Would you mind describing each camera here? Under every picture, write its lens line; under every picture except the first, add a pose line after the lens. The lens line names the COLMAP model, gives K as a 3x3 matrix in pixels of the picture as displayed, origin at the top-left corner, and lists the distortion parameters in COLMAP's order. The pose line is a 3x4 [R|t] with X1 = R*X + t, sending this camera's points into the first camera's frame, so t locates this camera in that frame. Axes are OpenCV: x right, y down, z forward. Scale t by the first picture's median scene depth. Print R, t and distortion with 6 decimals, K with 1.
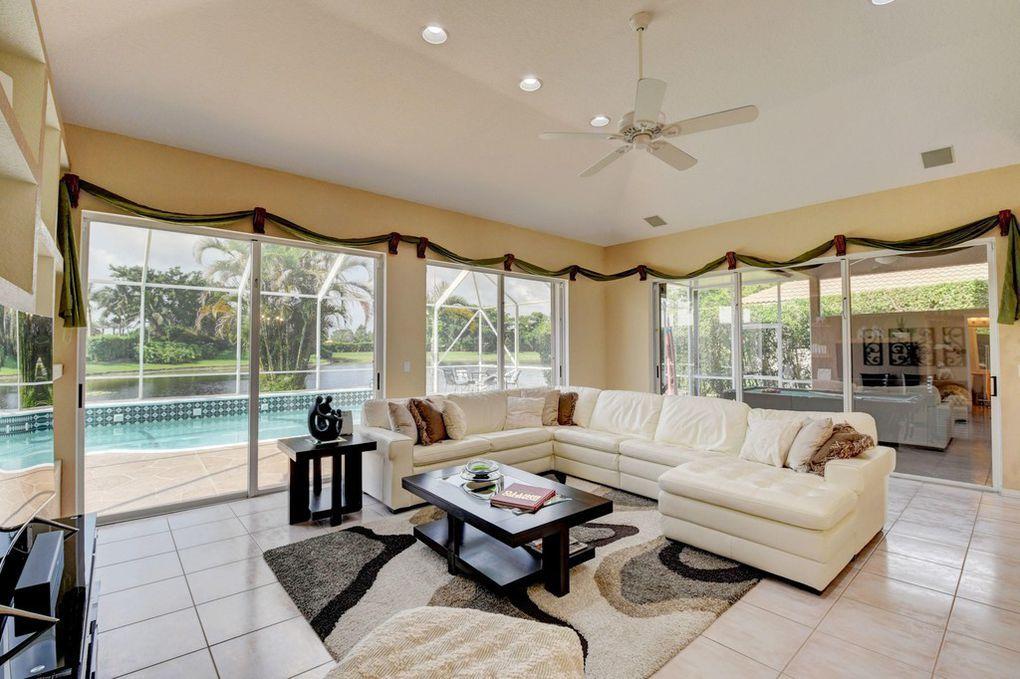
lens RADIAL K [[447.4, 0, 513.8], [0, 447.4, 336.4], [0, 0, 1]] dist [-0.000771, -0.017575]
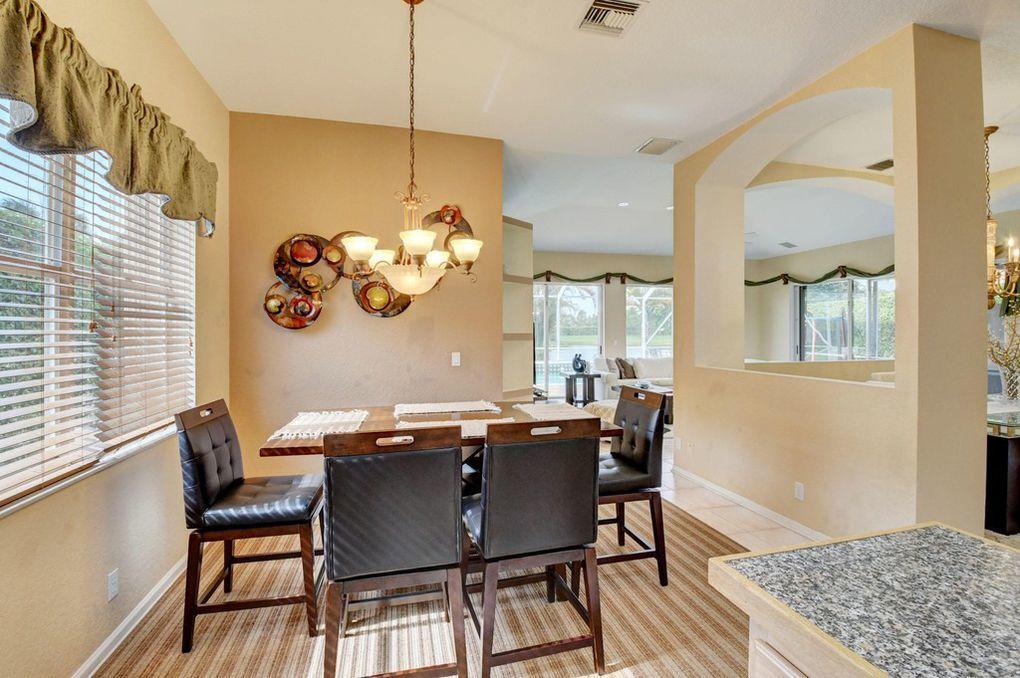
lens RADIAL K [[453.5, 0, 513.1], [0, 453.5, 333.6], [0, 0, 1]] dist [0.010604, -0.028227]
pose [[0.887883, 0.003495, -0.460057, 0.254324], [0.010235, 0.999574, 0.027347, -0.026743], [0.459956, -0.028989, 0.887468, -0.884508]]
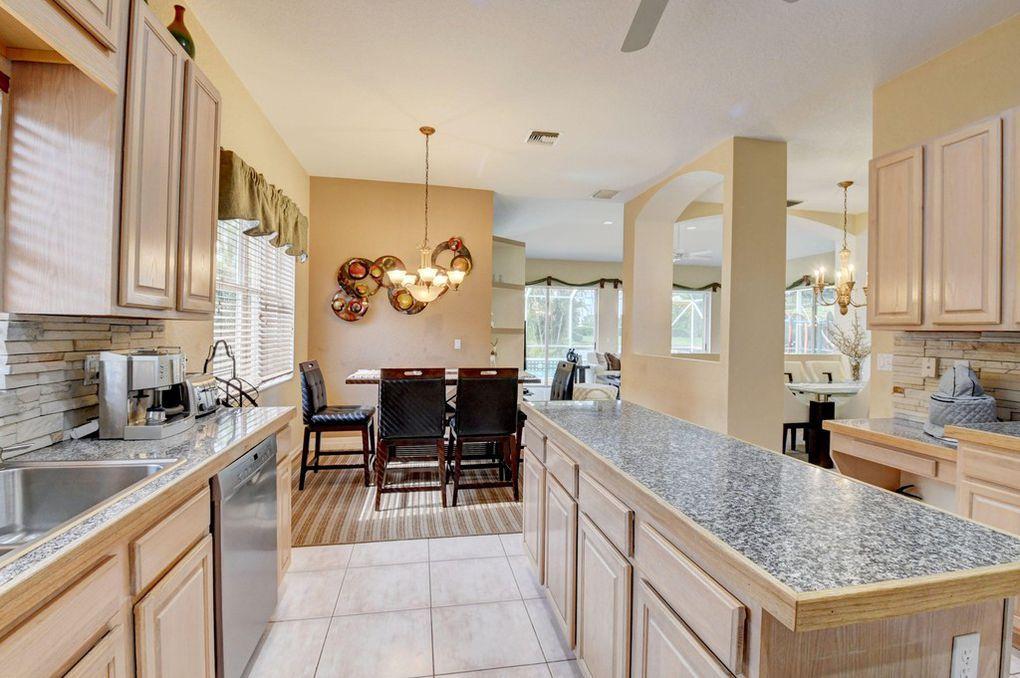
lens RADIAL K [[467.3, 0, 513.6], [0, 467.3, 332.9], [0, 0, 1]] dist [0.001785, 0.000044]
pose [[0.861214, 0.019060, -0.507885, 0.504806], [-0.006142, 0.999614, 0.027098, -0.022789], [0.508205, -0.020218, 0.860999, -1.152535]]
